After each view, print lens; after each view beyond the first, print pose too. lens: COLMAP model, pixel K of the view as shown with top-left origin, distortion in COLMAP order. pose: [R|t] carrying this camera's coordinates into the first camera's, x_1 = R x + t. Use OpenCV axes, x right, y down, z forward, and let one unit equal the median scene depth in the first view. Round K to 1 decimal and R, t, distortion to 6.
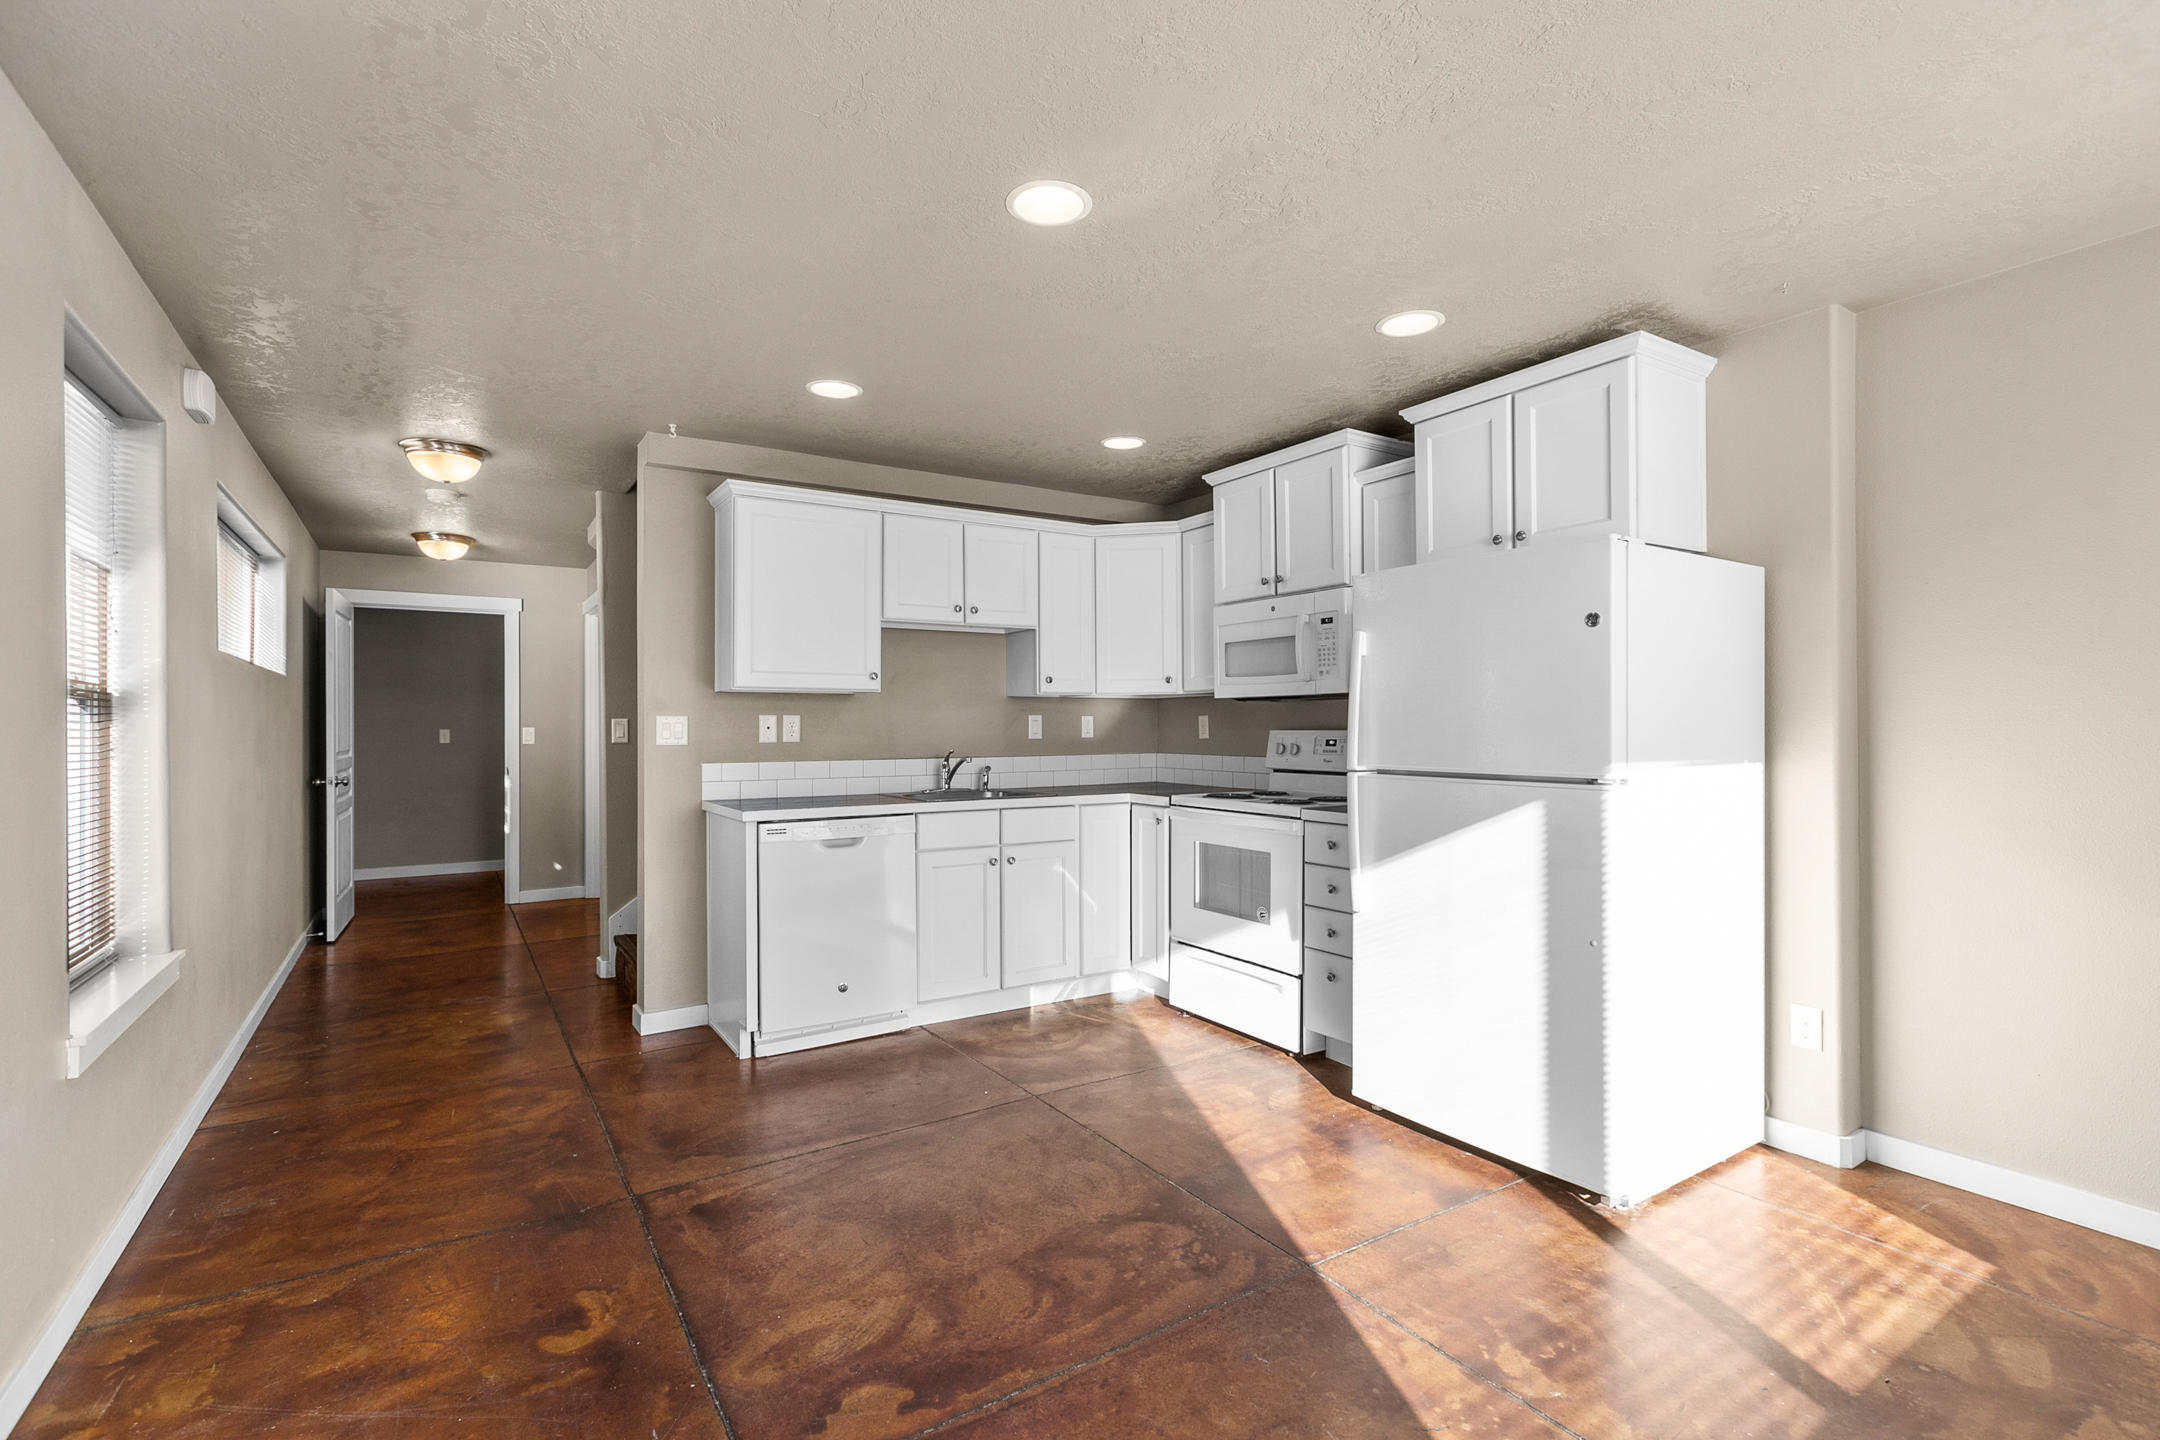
lens RADIAL K [[988.4, 0, 1089.6], [0, 988.4, 724.7], [0, 0, 1]] dist [0.004328, -0.000904]
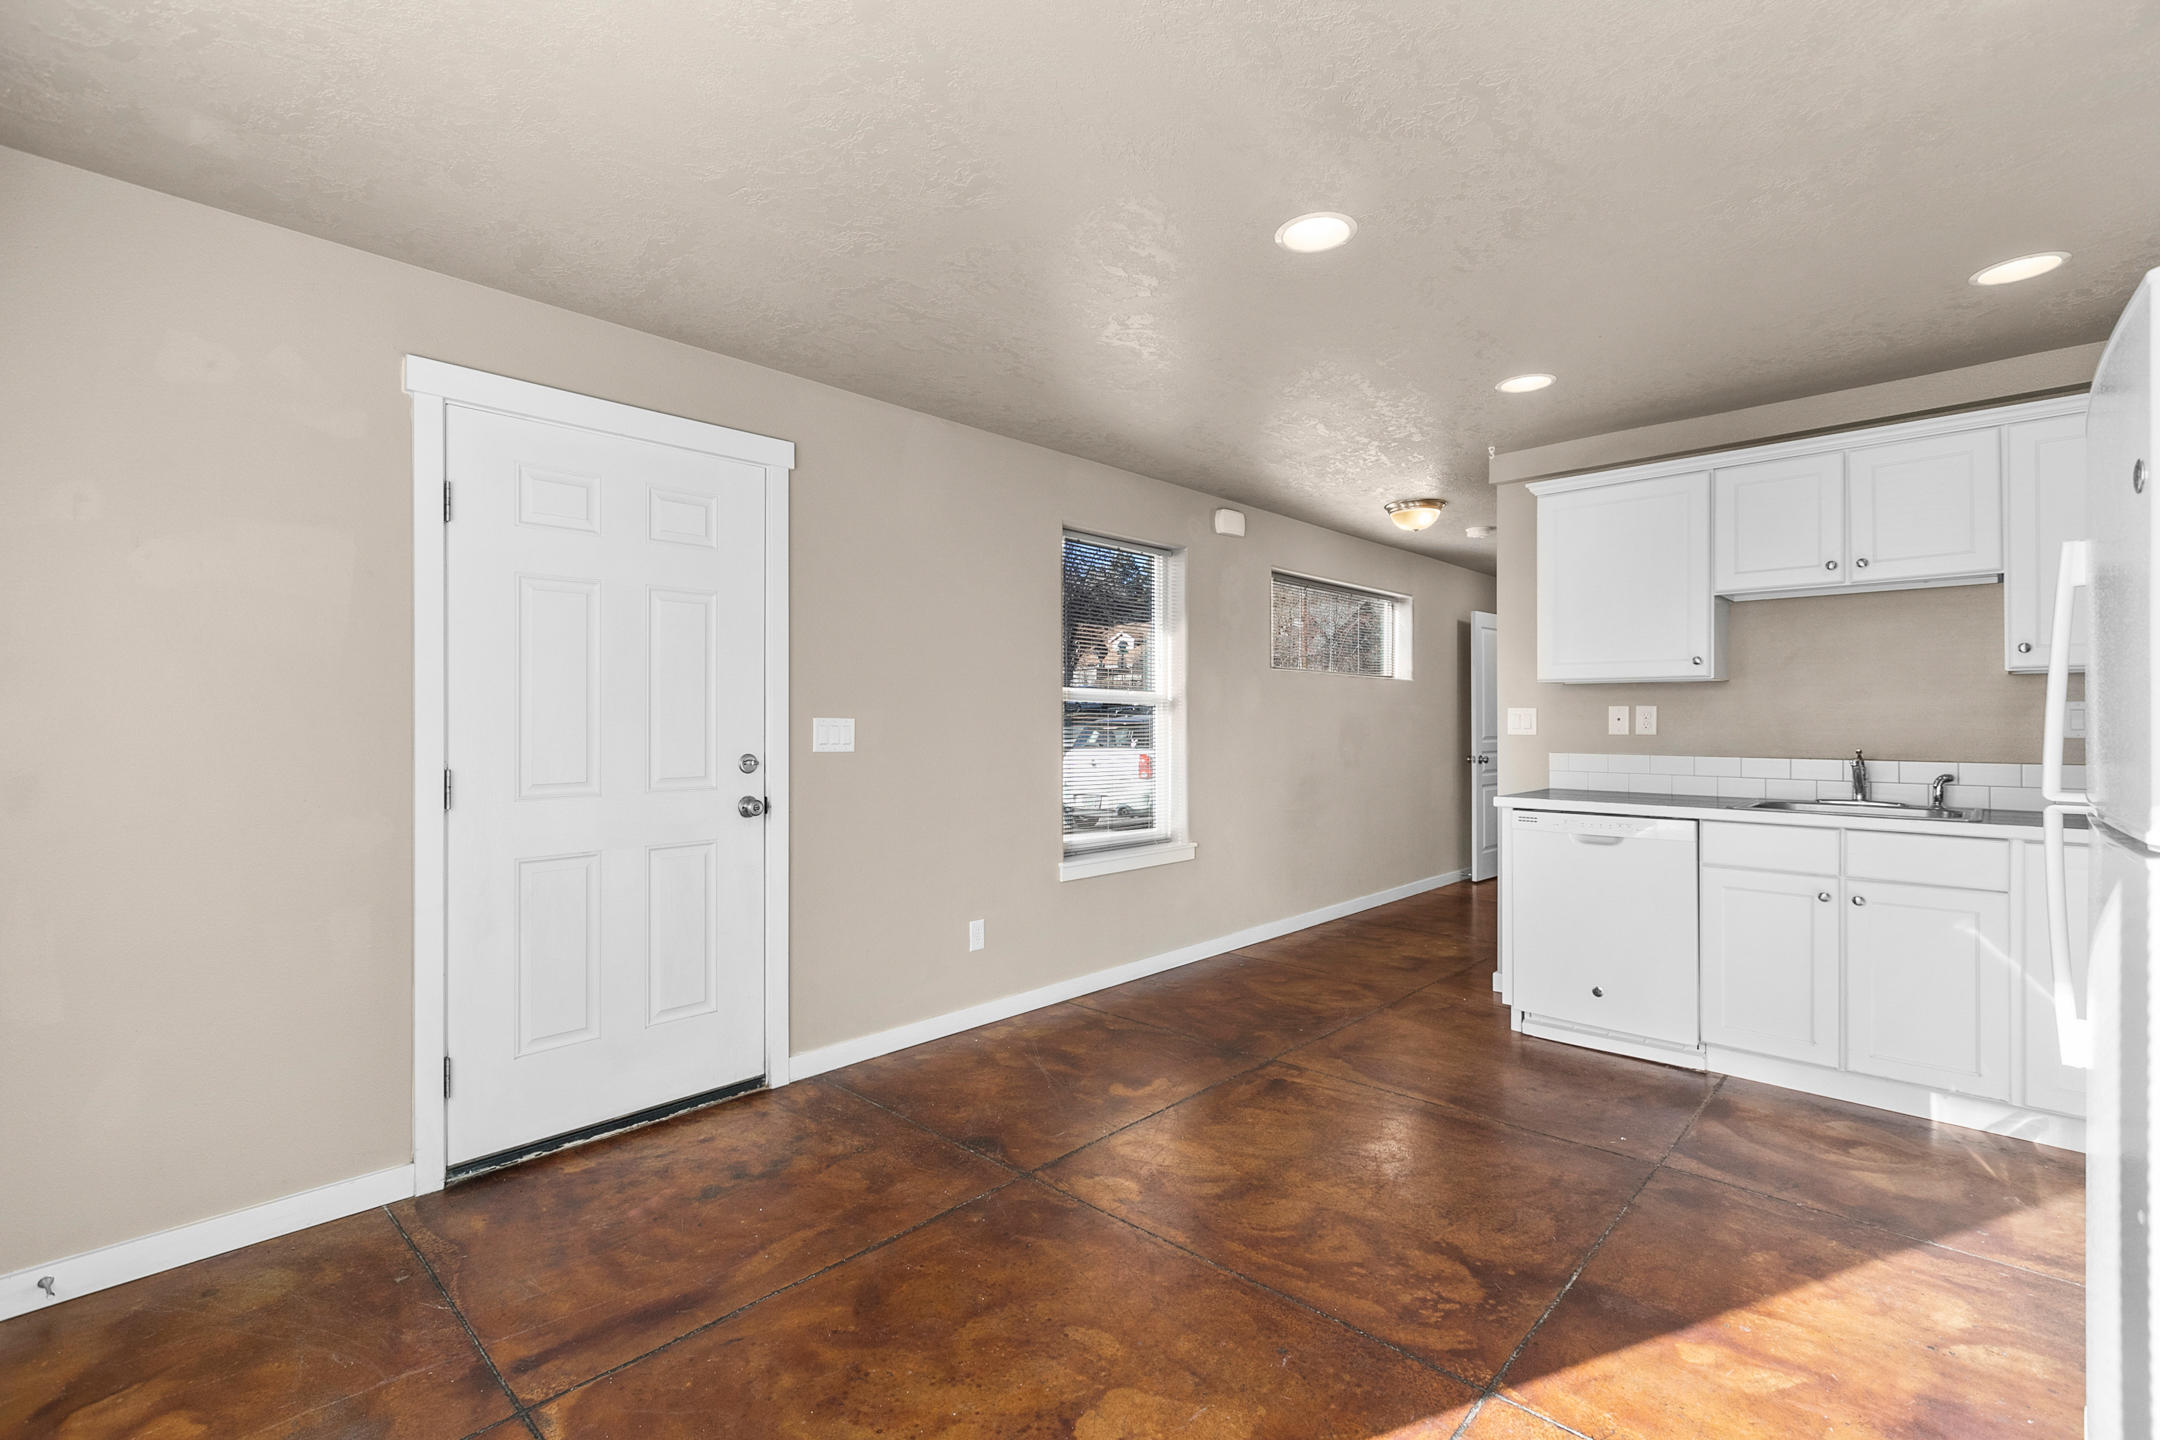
lens RADIAL K [[988.4, 0, 1088.7], [0, 988.4, 716.1], [0, 0, 1]] dist [0.004328, -0.000904]
pose [[0.224318, -0.000531, -0.974516, 0.571972], [0.001013, 0.999999, -0.000311, -0.000256], [0.974516, -0.000917, 0.224318, 0.309398]]
